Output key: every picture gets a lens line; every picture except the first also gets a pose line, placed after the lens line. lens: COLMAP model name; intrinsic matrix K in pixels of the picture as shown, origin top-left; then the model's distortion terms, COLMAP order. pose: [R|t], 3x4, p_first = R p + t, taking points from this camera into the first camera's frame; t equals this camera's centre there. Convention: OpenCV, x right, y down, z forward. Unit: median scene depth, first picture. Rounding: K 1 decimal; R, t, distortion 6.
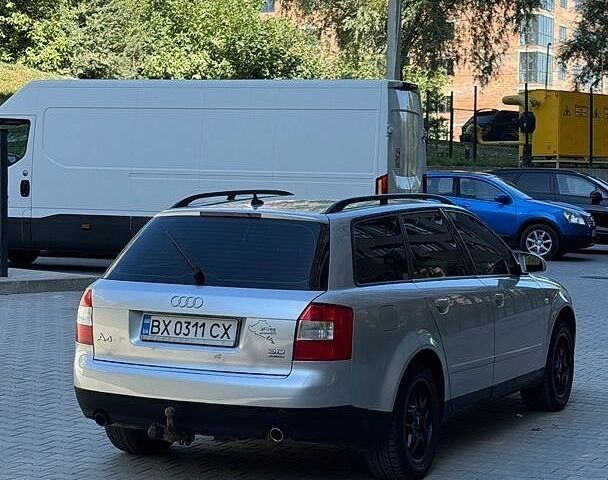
lens RADIAL K [[1537.8, 0, 304.0], [0, 1537.8, 240.0], [0, 0, 1]] dist [0.136902, -0.035426]
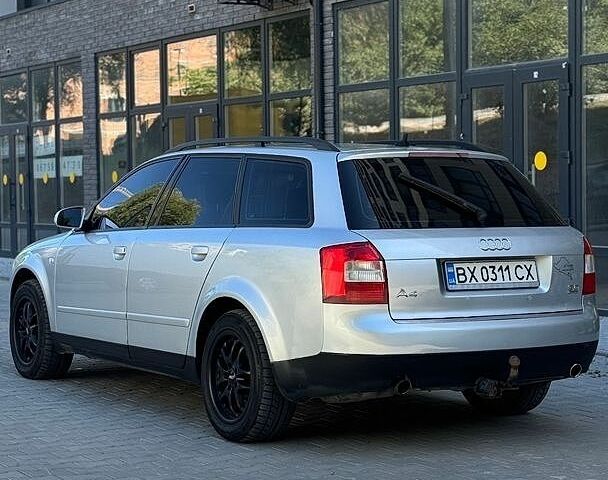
lens RADIAL K [[1537.8, 0, 304.0], [0, 1537.8, 240.0], [0, 0, 1]] dist [0.136902, -0.035426]
pose [[0.576310, -0.056333, 0.815287, -0.744022], [0.040205, 0.998368, 0.040563, -0.004040], [-0.816242, 0.009402, 0.577634, 0.460050]]
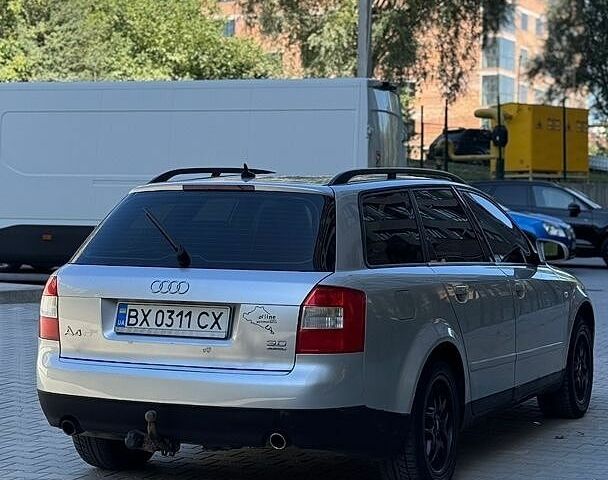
lens RADIAL K [[1537.8, 0, 304.0], [0, 1537.8, 240.0], [0, 0, 1]] dist [0.136902, -0.035426]
pose [[0.999629, -0.009834, 0.025399, -0.019135], [0.010297, 0.999782, -0.018163, 0.025138], [-0.025215, 0.018418, 0.999512, 0.120571]]
